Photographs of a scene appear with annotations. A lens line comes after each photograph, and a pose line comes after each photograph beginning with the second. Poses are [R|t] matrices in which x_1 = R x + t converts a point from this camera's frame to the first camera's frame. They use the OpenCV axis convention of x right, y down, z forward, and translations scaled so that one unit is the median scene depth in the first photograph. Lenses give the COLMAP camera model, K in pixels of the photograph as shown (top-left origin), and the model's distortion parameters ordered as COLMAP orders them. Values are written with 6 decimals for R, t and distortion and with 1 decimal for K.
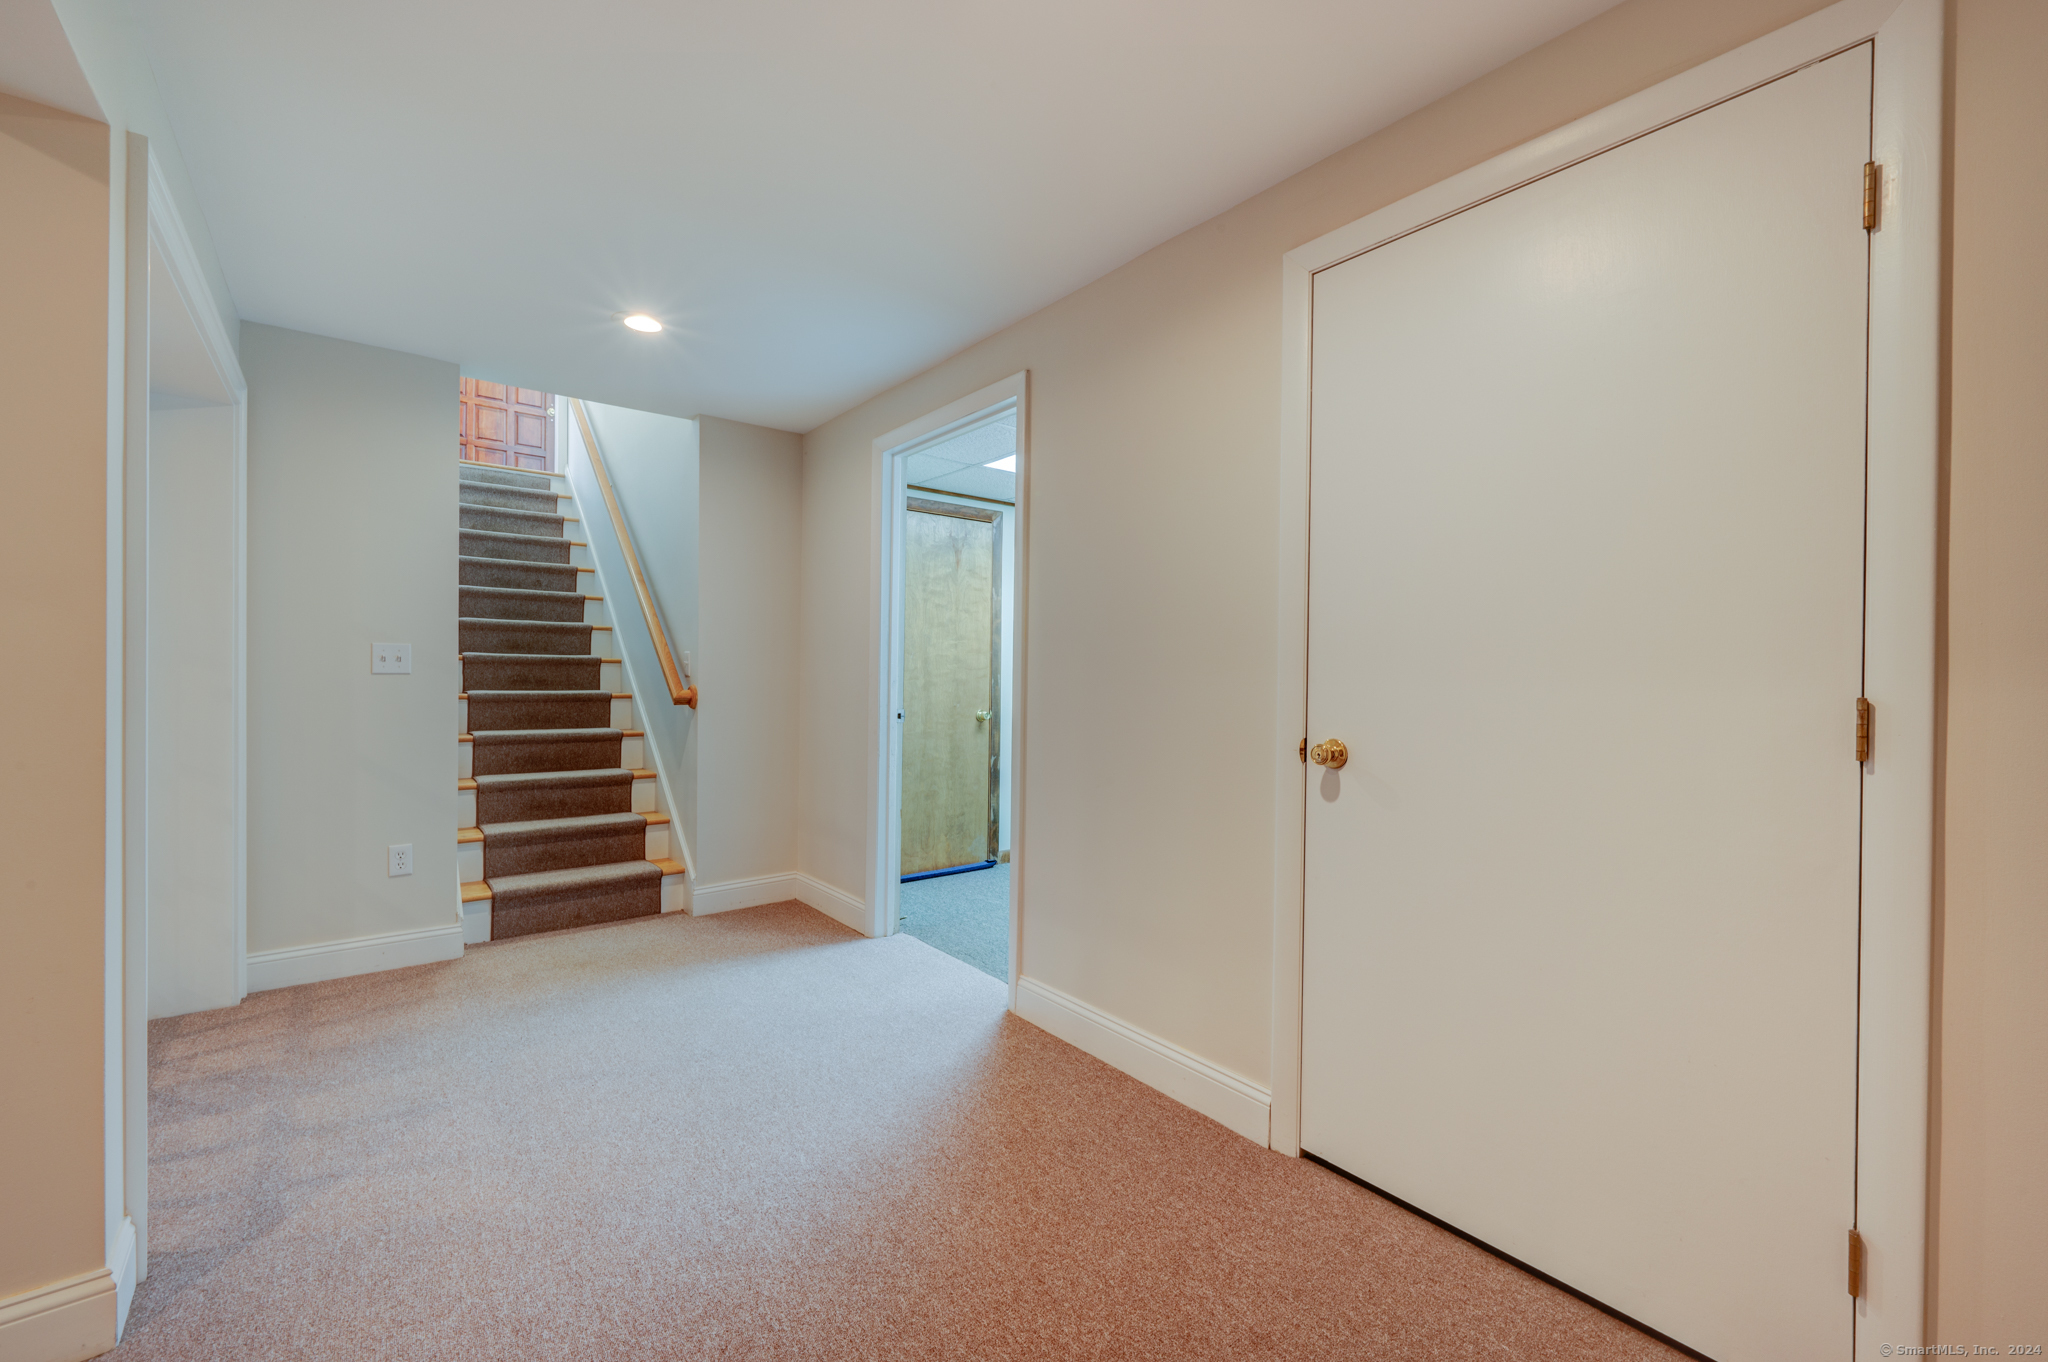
lens RADIAL K [[811.3, 0, 1040.0], [0, 811.3, 680.8], [0, 0, 1]] dist [-0.002050, -0.000405]
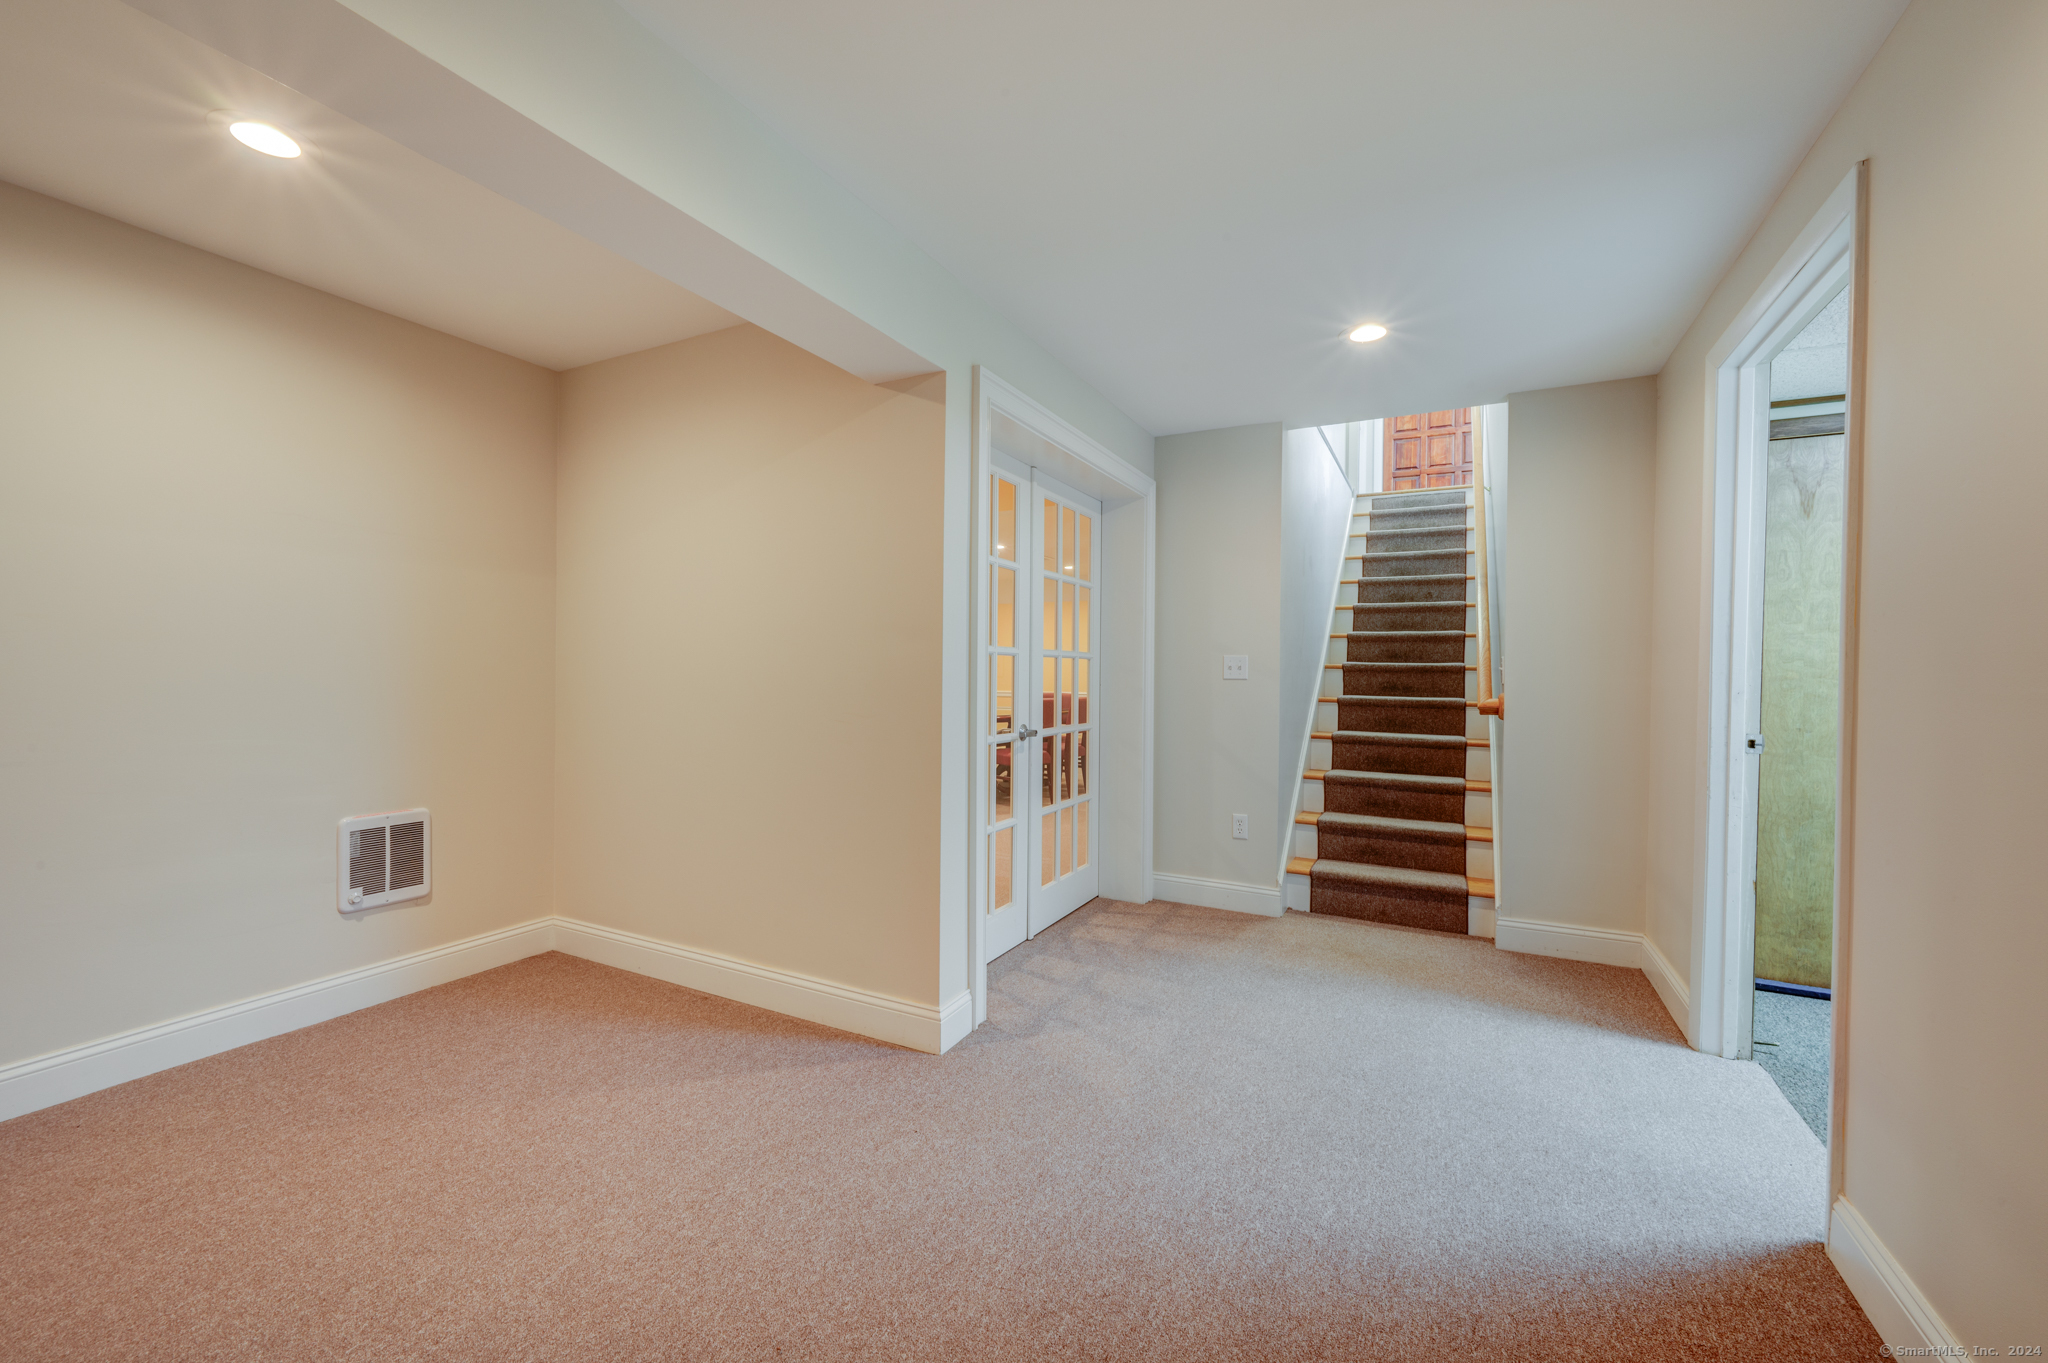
lens RADIAL K [[811.3, 0, 1040.0], [0, 811.3, 681.3], [0, 0, 1]] dist [-0.002050, -0.000405]
pose [[0.400947, 0.005130, -0.916087, 0.206874], [-0.015256, 0.999883, -0.001077, 0.000302], [0.915974, 0.014407, 0.400979, 0.169851]]
